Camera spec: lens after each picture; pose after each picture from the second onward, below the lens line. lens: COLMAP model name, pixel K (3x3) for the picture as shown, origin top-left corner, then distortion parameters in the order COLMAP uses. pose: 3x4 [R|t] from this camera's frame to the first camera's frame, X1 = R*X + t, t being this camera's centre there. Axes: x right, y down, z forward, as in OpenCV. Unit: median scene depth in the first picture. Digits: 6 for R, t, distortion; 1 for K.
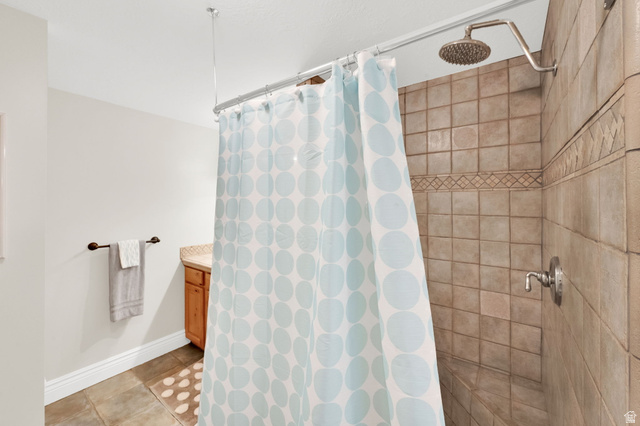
lens RADIAL K [[259.8, 0, 317.1], [0, 259.8, 207.6], [0, 0, 1]] dist [-0.006675, 0.000789]
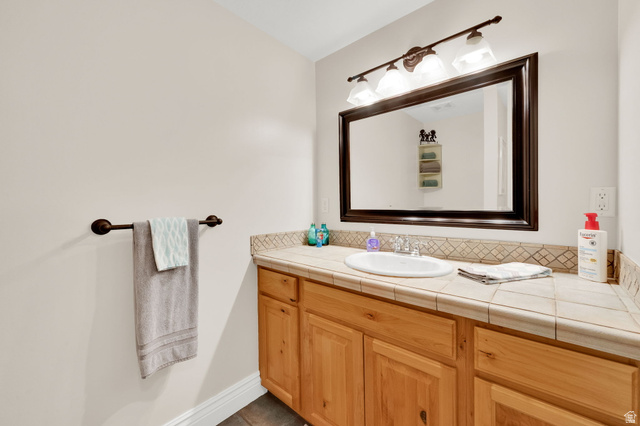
lens RADIAL K [[259.8, 0, 321.1], [0, 259.8, 214.2], [0, 0, 1]] dist [-0.006675, 0.000789]
pose [[0.995336, -0.006826, -0.096226, -0.362388], [0.008843, 0.999750, 0.020548, 0.109297], [0.096062, -0.021303, 0.995147, 0.496038]]
